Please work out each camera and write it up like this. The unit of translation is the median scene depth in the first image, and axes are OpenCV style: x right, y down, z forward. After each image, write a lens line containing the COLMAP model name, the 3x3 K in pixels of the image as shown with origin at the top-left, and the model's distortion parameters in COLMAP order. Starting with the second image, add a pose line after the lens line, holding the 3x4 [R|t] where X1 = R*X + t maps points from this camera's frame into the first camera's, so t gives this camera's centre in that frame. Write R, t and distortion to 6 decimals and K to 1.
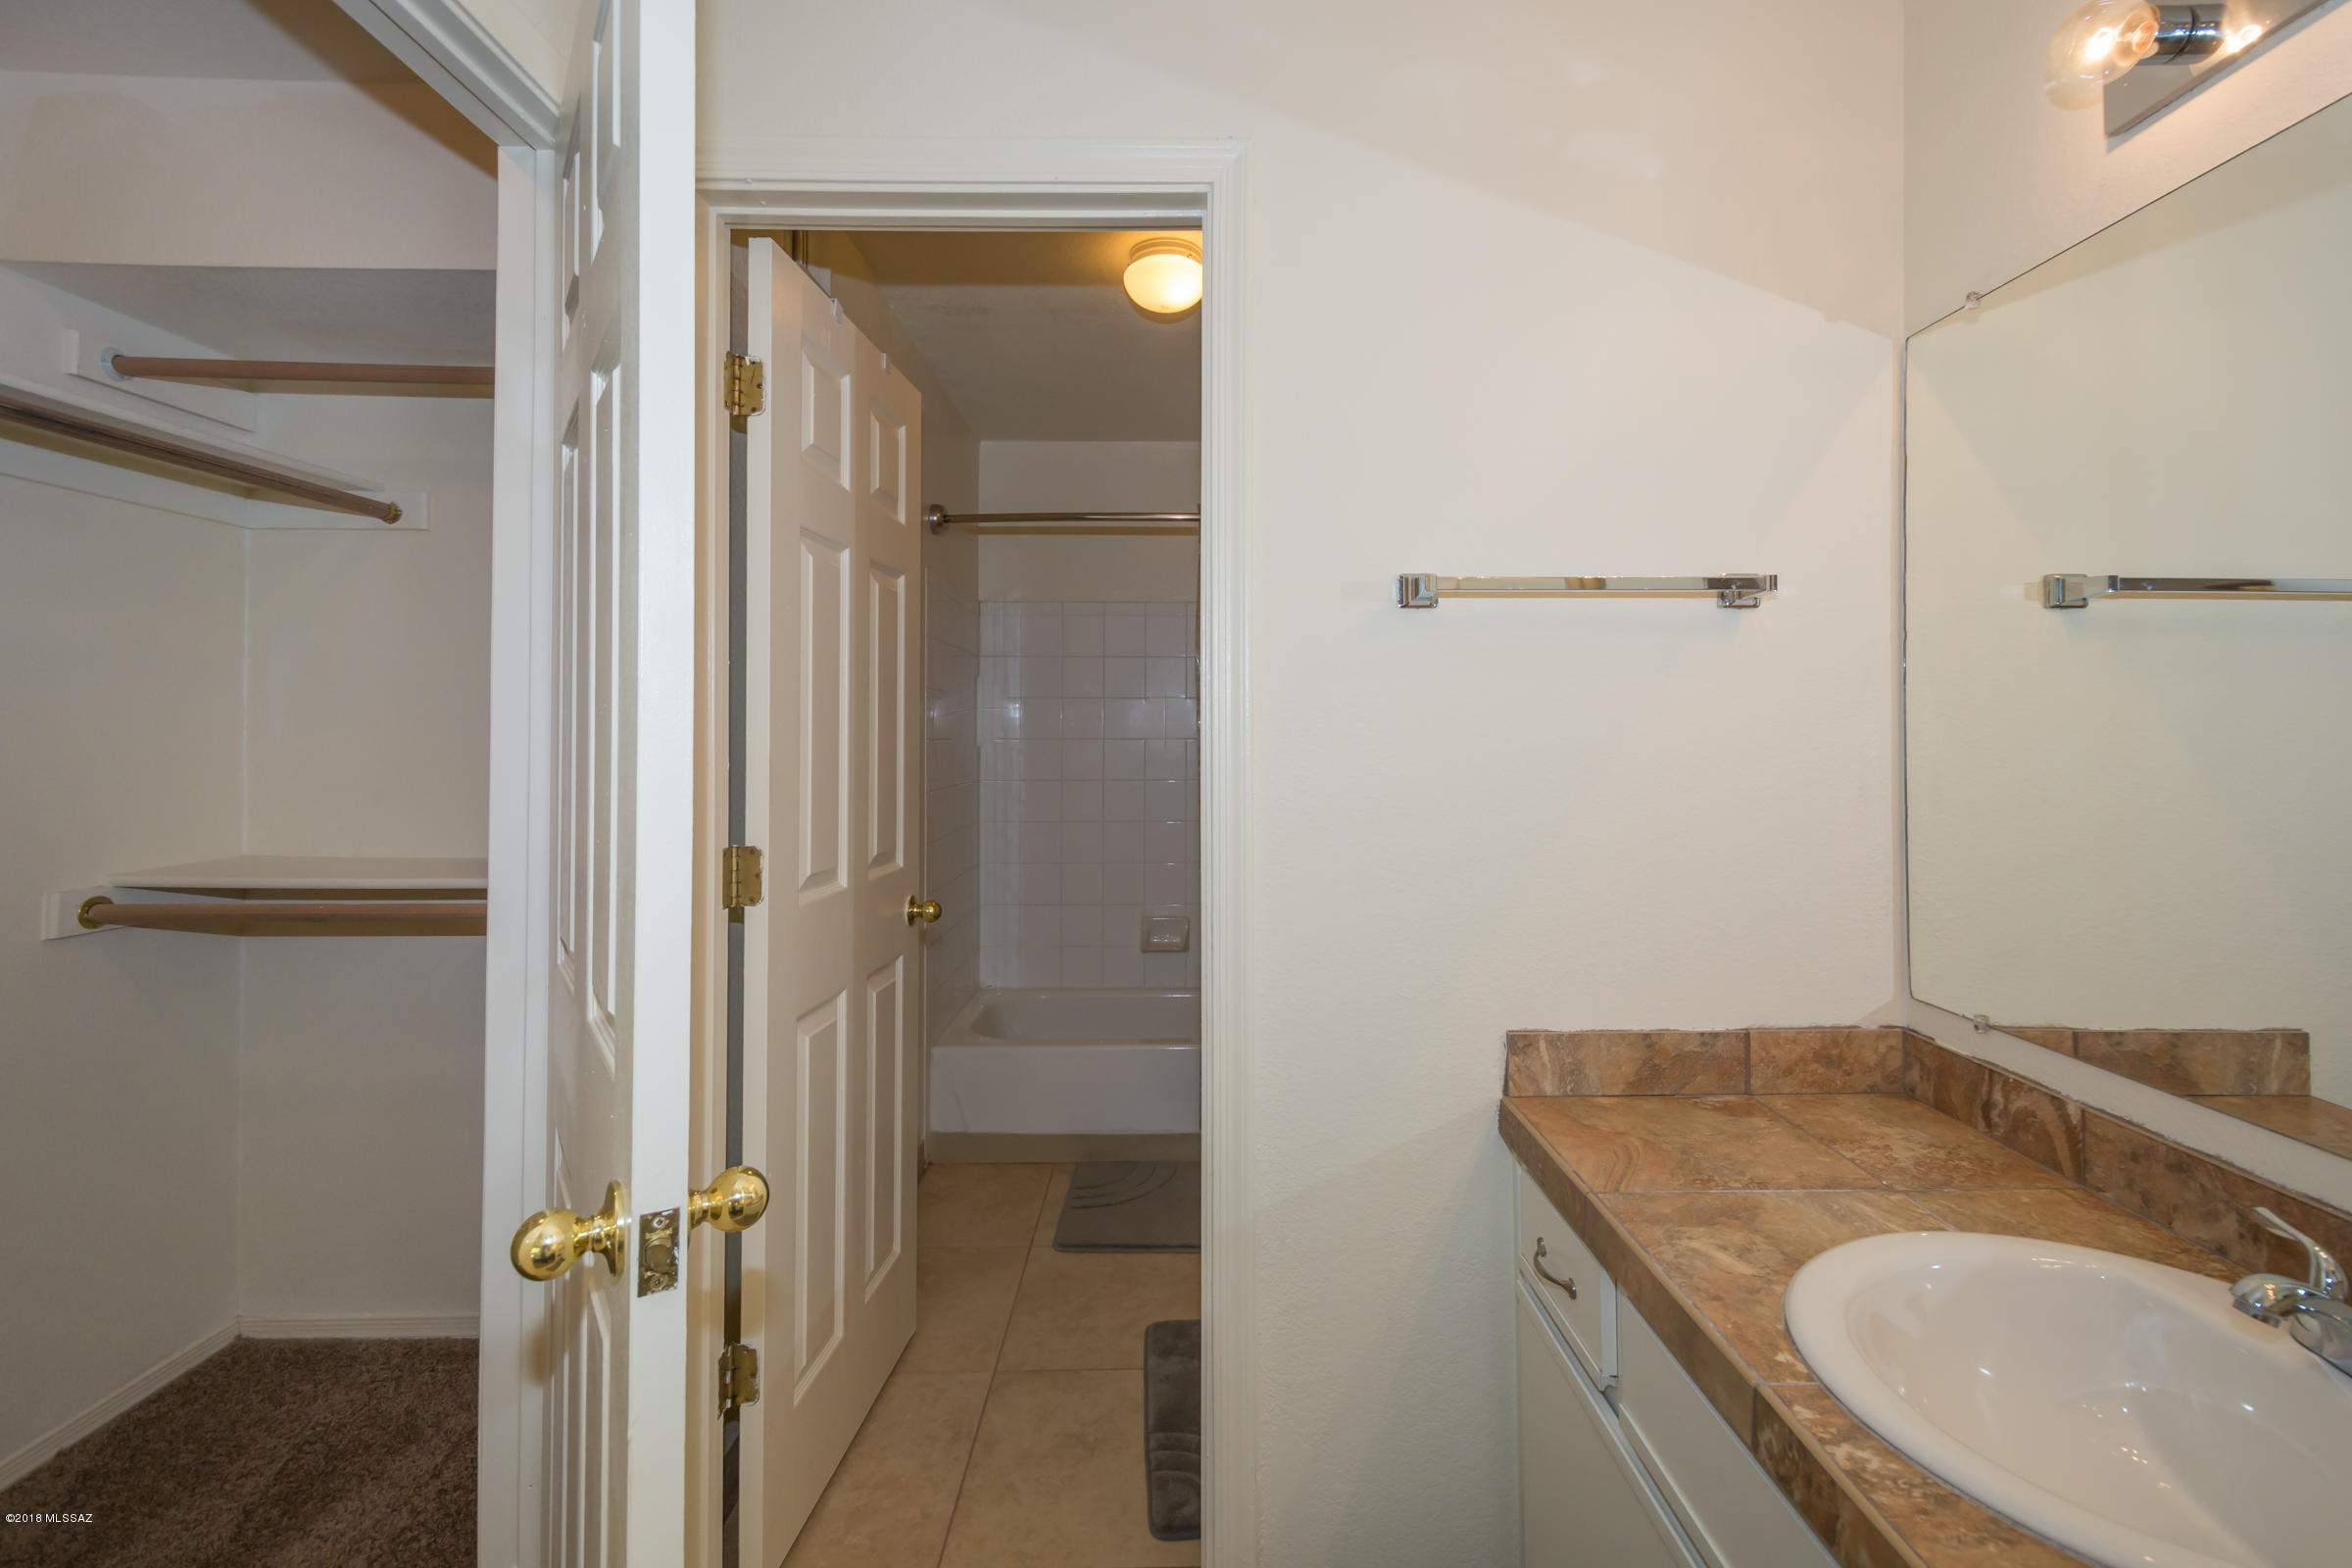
lens RADIAL K [[998.2, 0, 1204.8], [0, 998.2, 724.1], [0, 0, 1]] dist [0.011663, -0.008408]
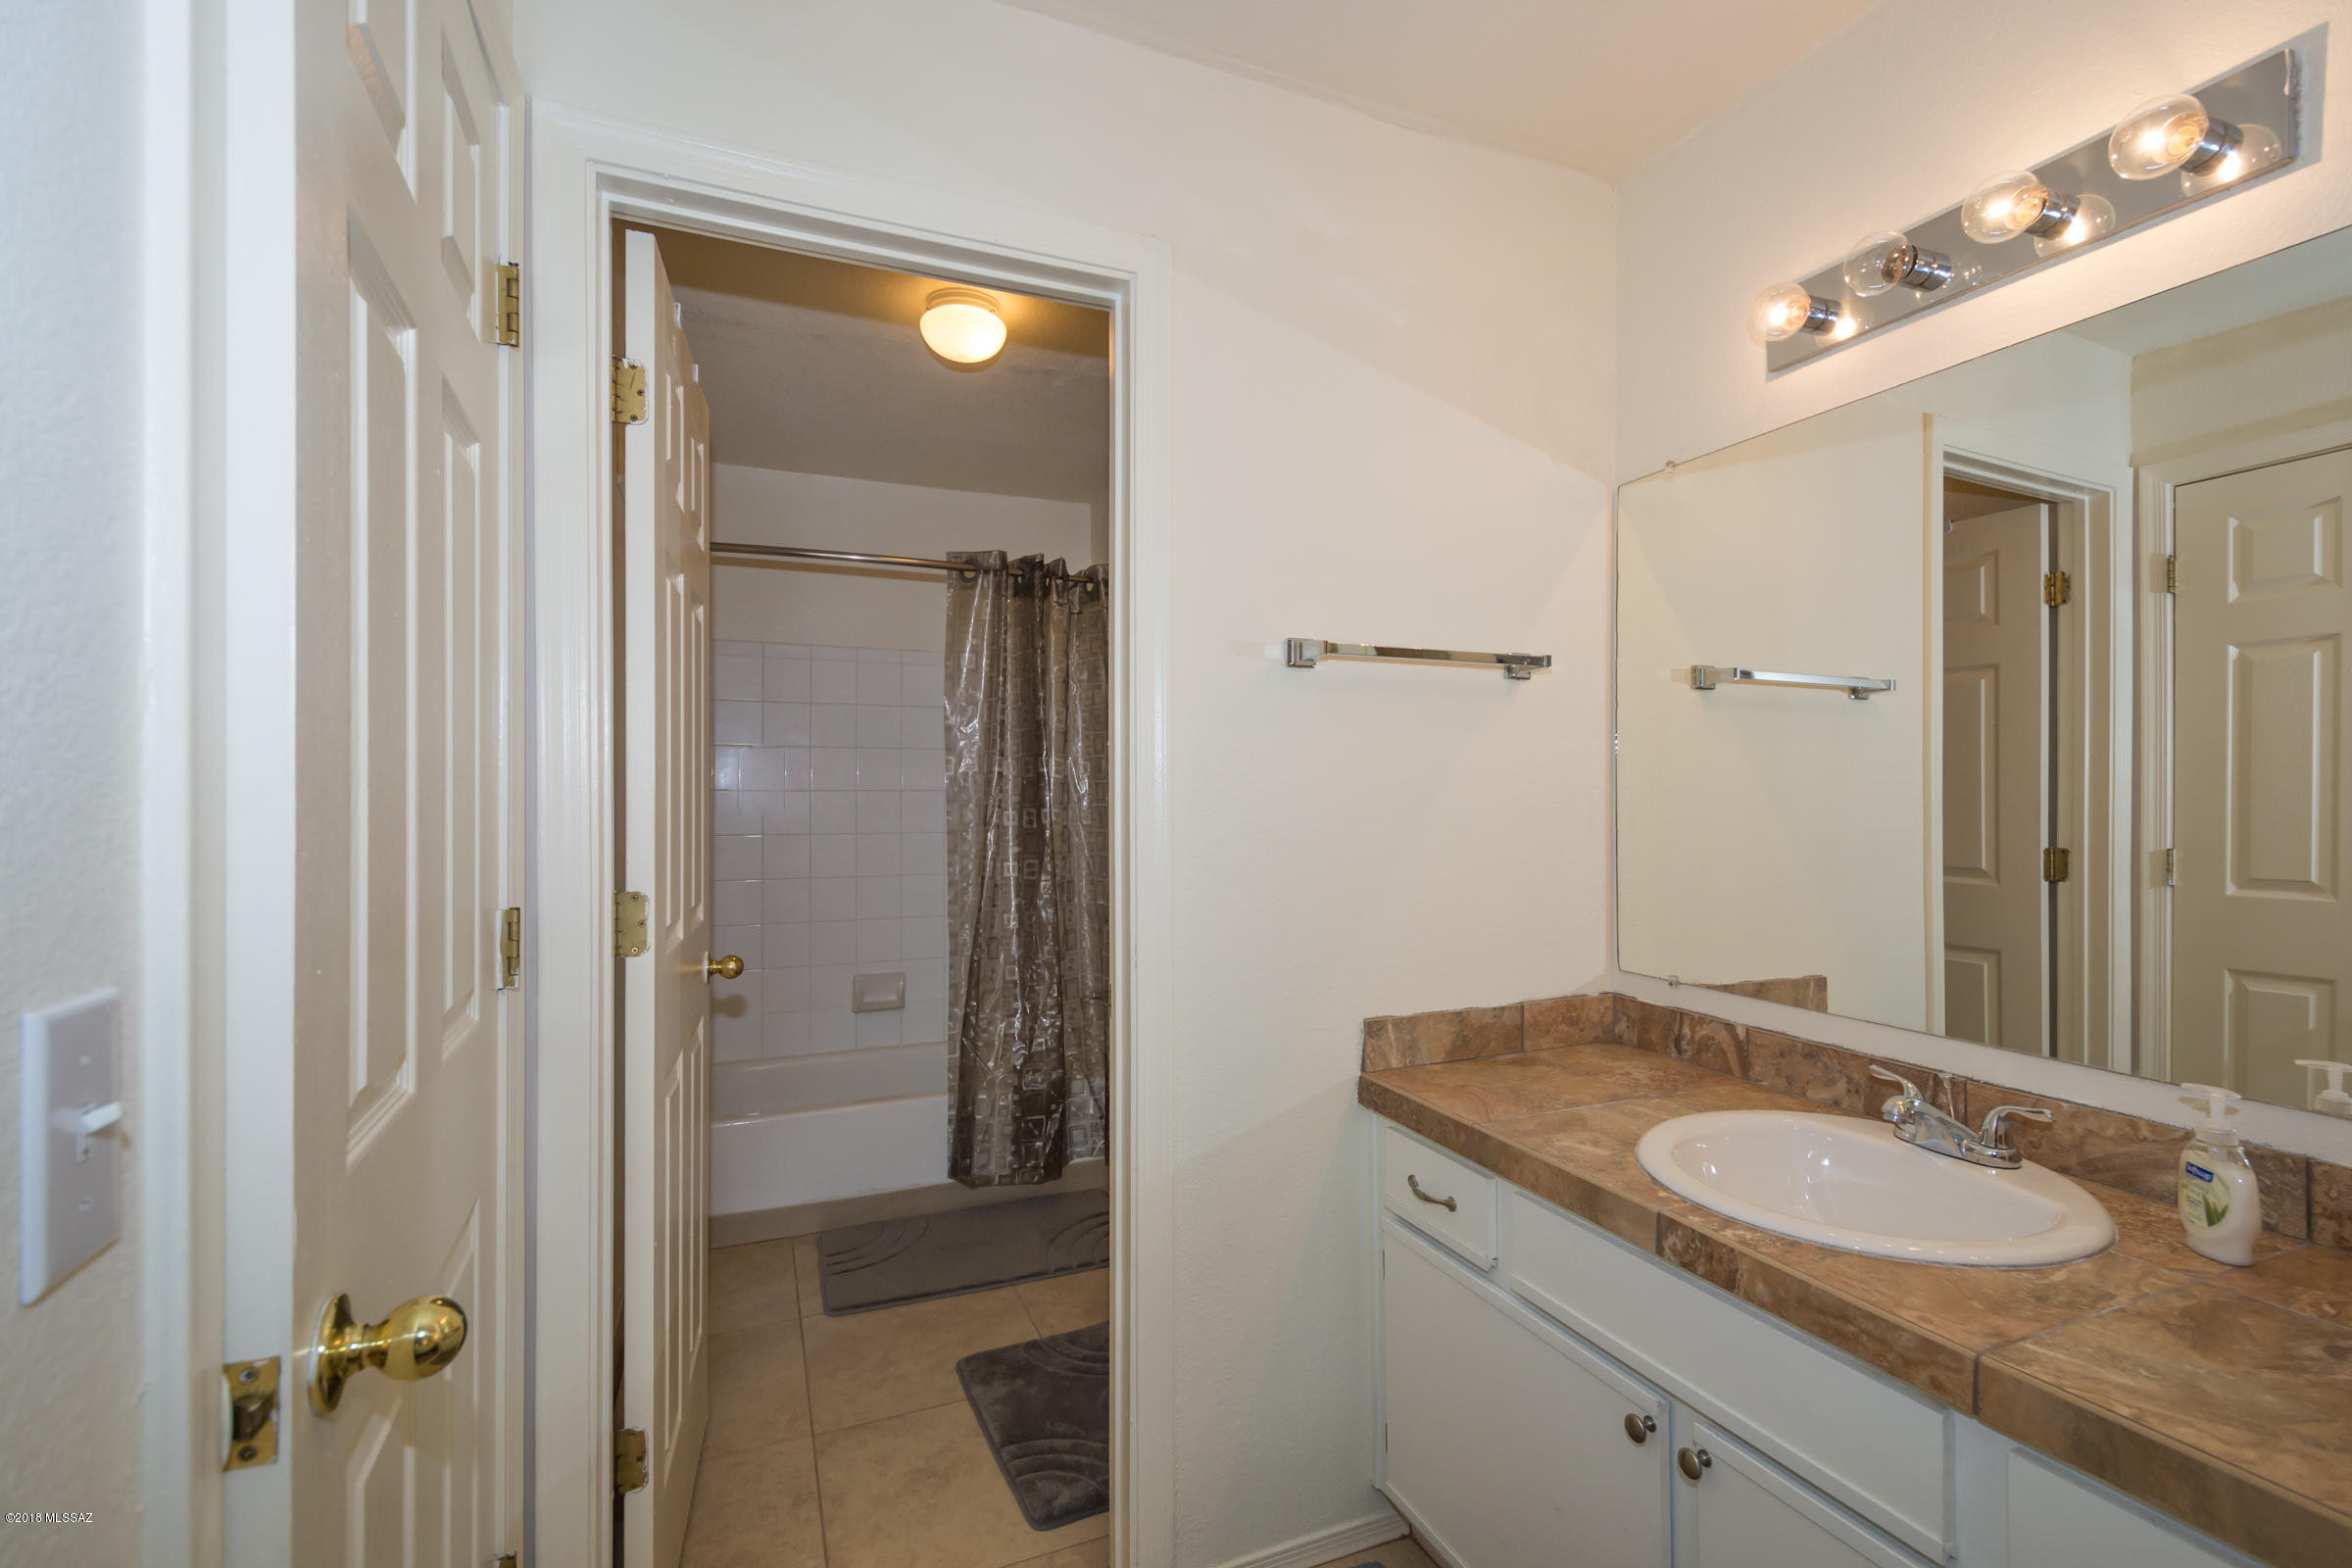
lens RADIAL K [[1015.7, 0, 1185.1], [0, 1015.7, 789.4], [0, 0, 1]] dist [0.002033, -0.000147]
pose [[0.928278, 0.002846, 0.371877, -0.360821], [-0.004326, 0.999986, 0.003145, 0.024854], [-0.371863, -0.004528, 0.928277, -0.064557]]
